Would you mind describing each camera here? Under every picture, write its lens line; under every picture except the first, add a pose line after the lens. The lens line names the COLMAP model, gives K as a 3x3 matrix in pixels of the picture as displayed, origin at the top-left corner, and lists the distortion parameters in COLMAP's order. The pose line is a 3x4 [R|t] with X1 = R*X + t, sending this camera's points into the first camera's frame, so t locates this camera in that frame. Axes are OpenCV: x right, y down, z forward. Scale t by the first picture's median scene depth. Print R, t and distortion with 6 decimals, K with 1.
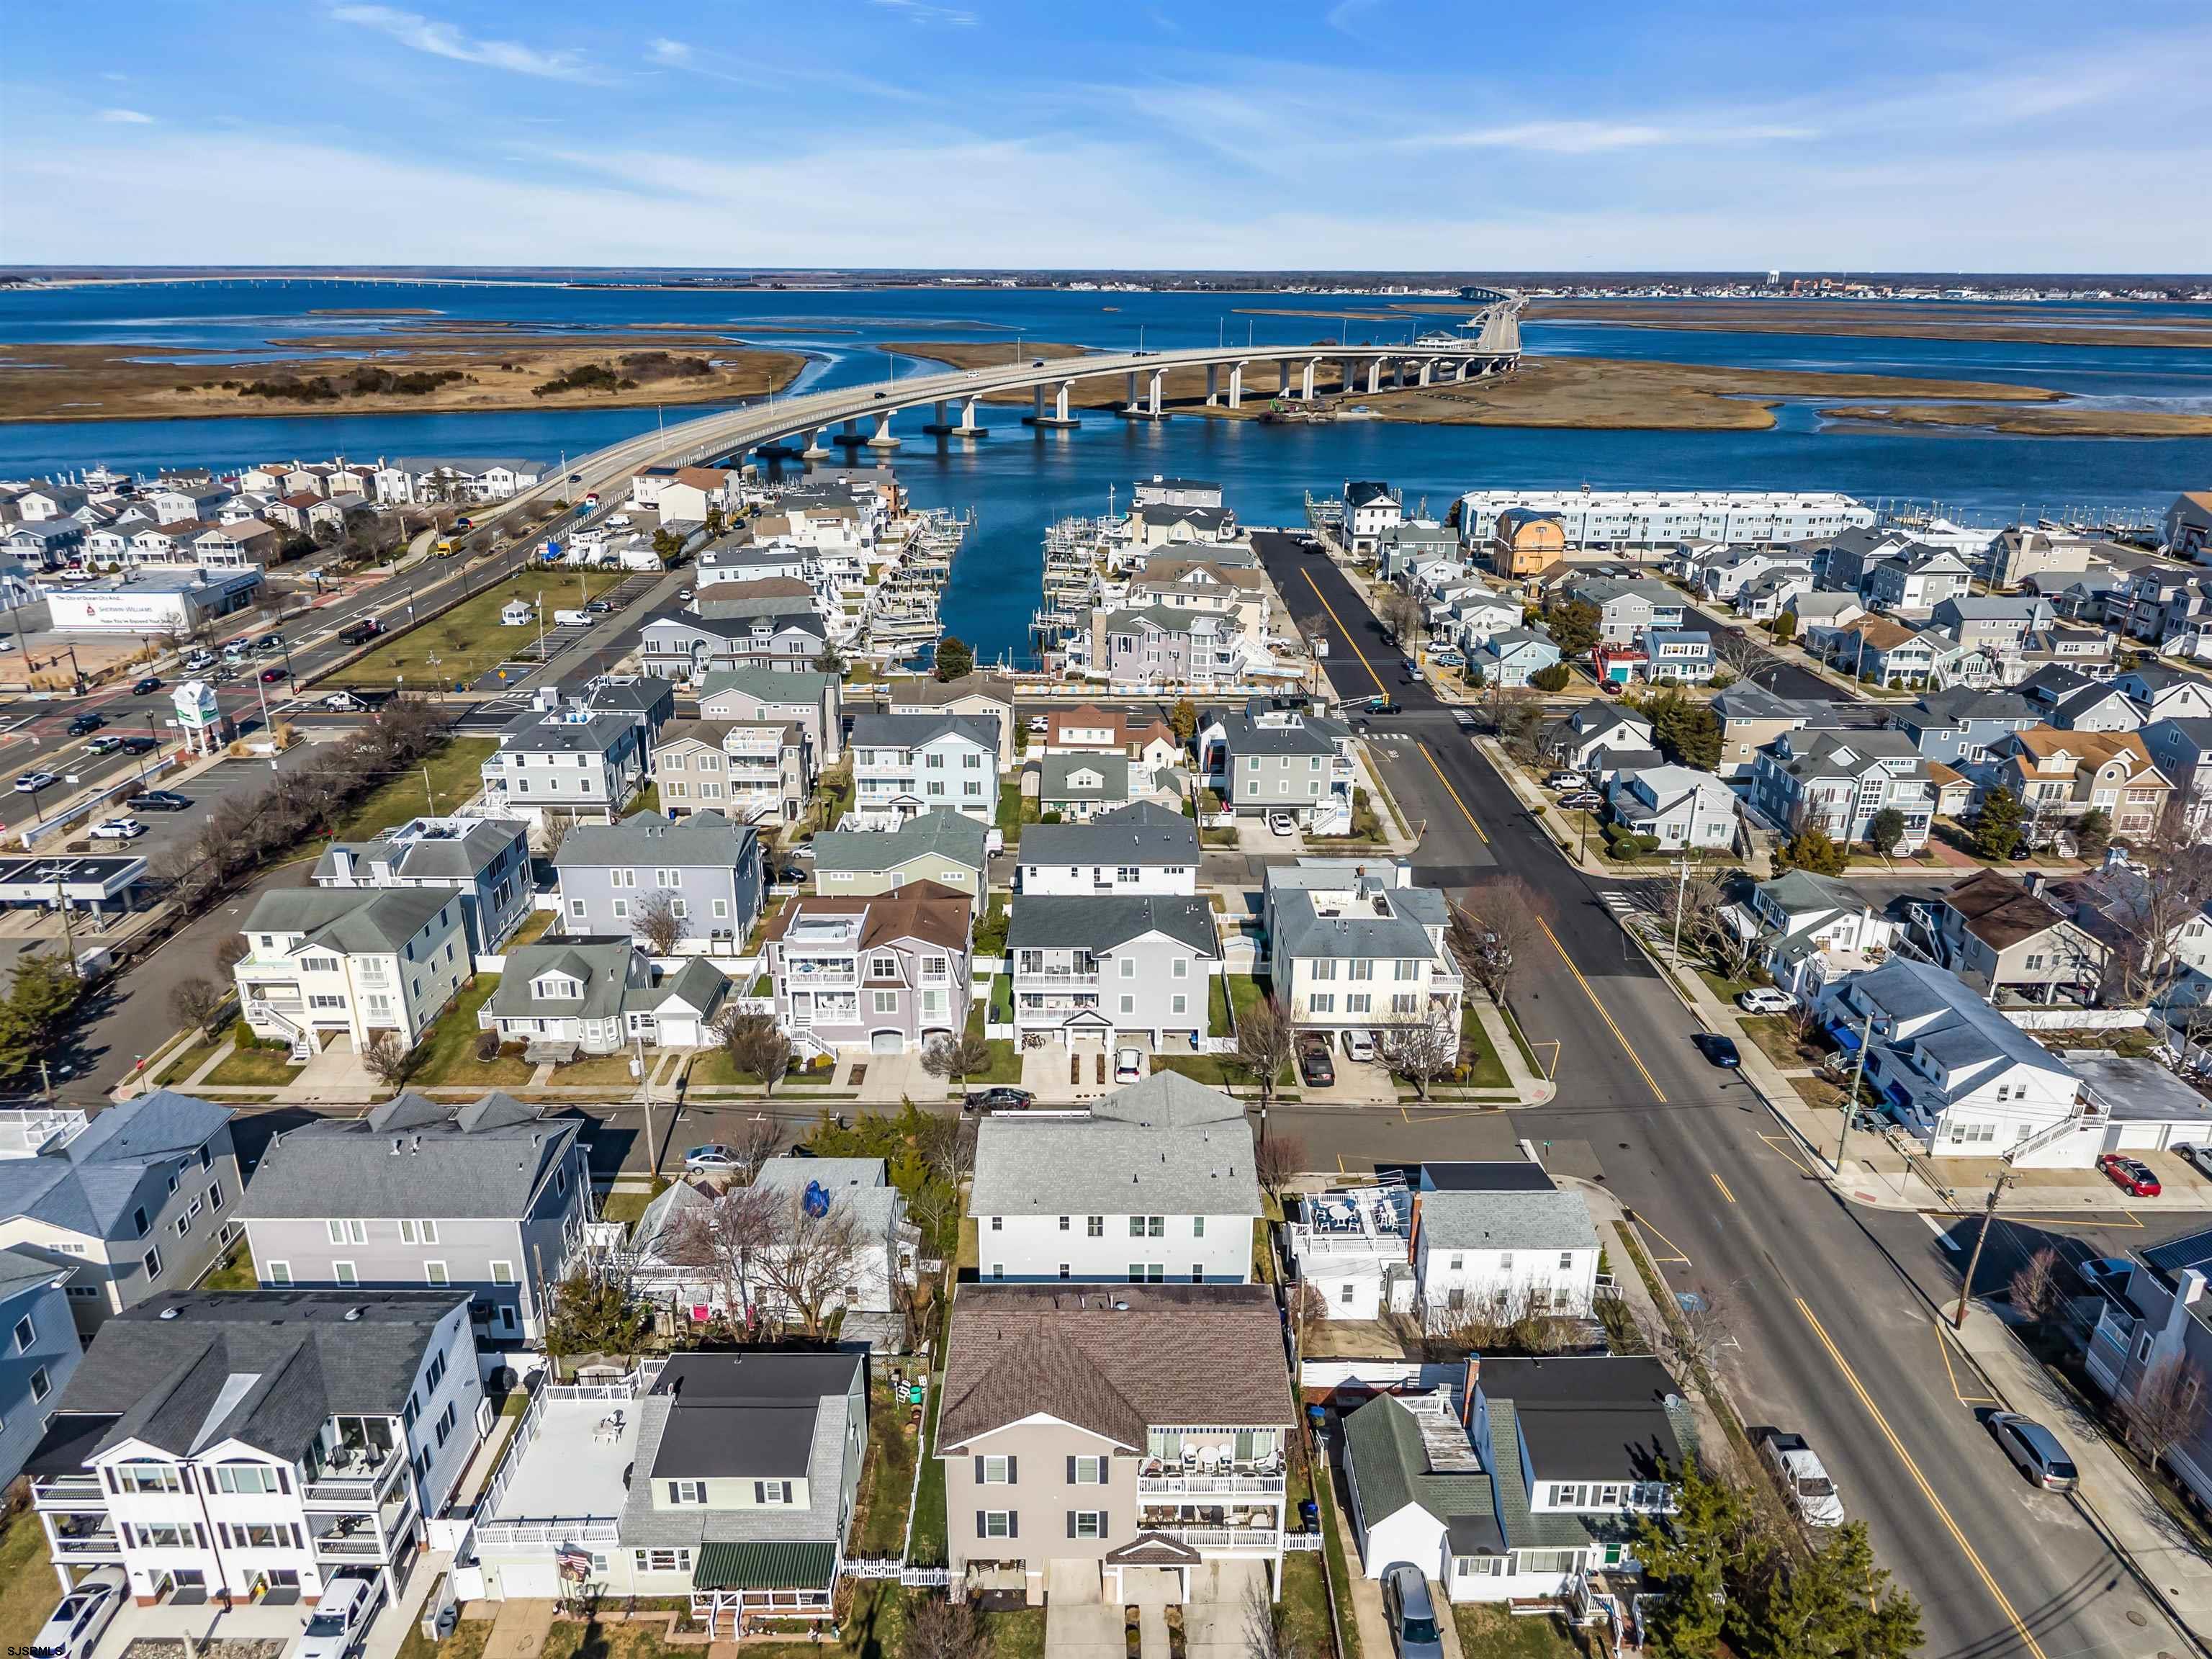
lens RADIAL K [[1500.7, 0, 1106.0], [0, 1500.7, 829.5], [0, 0, 1]] dist [0.067461, -0.074645]
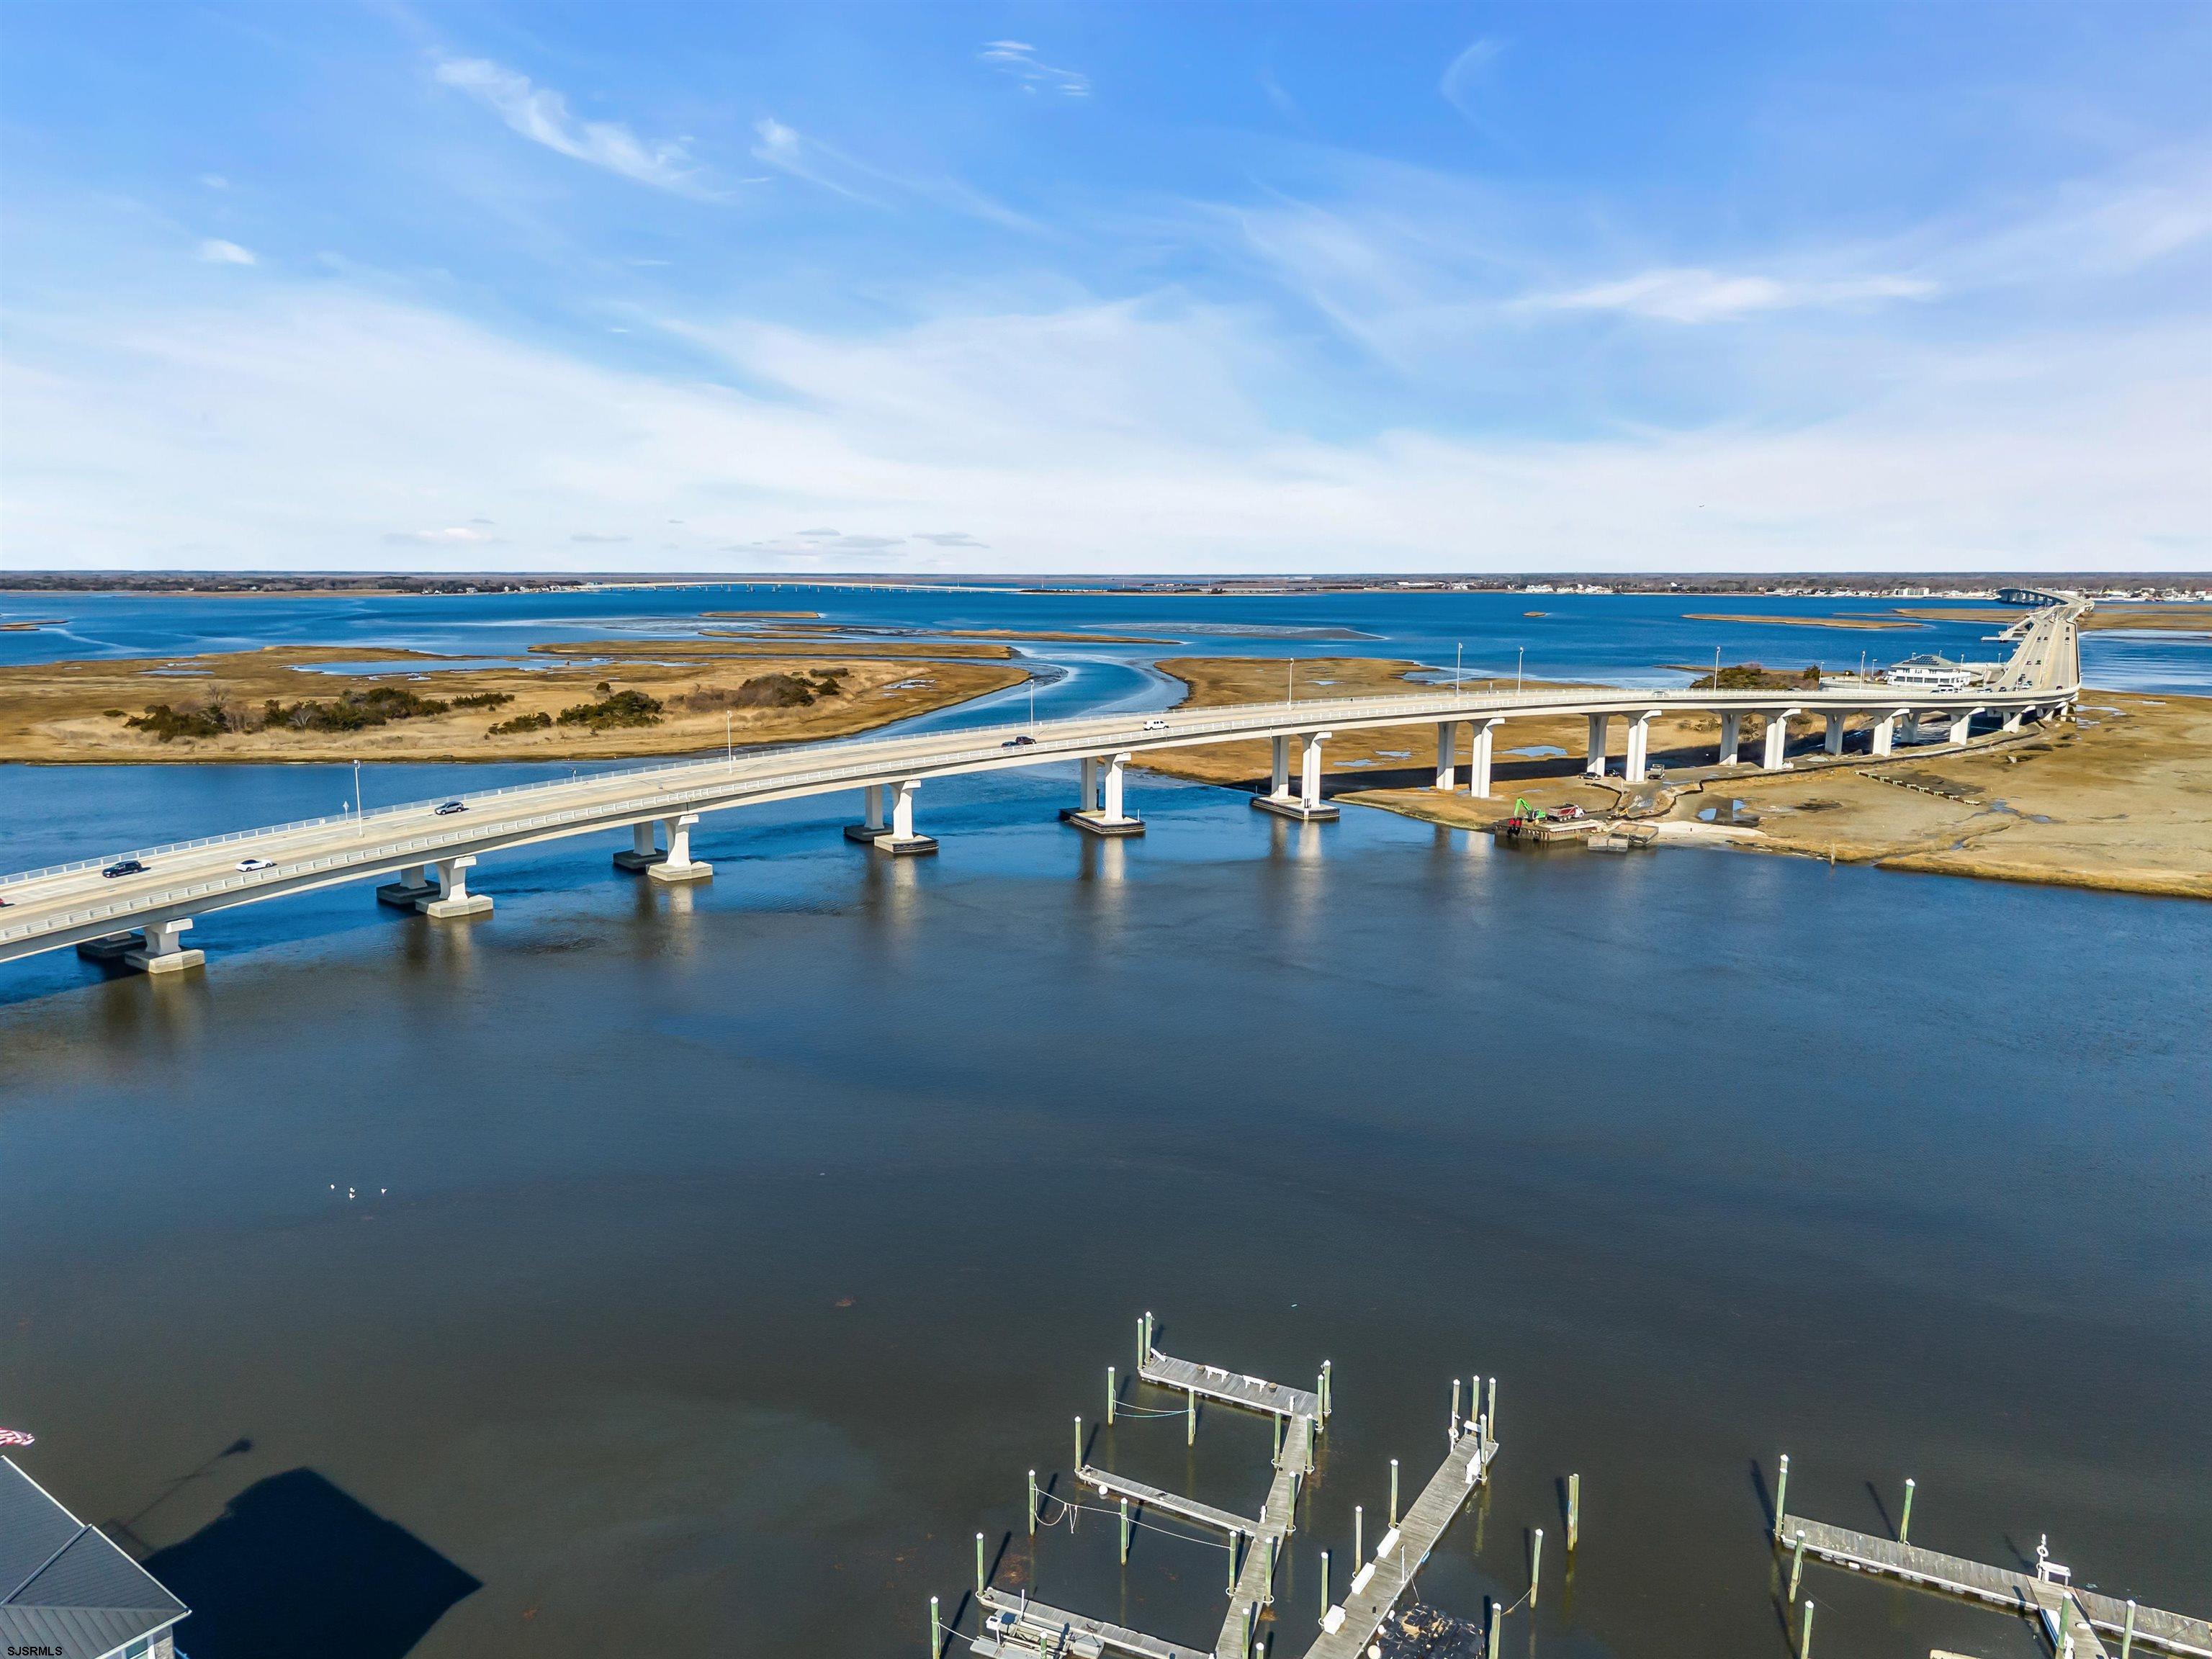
lens RADIAL K [[1497.7, 0, 1106.0], [0, 1497.7, 829.5], [0, 0, 1]] dist [0.114091, -0.076586]
pose [[0.953696, 0.051154, -0.296391, 0.067606], [-0.105375, 0.979800, -0.169962, -0.088025], [0.281710, 0.193325, 0.939822, 0.243455]]
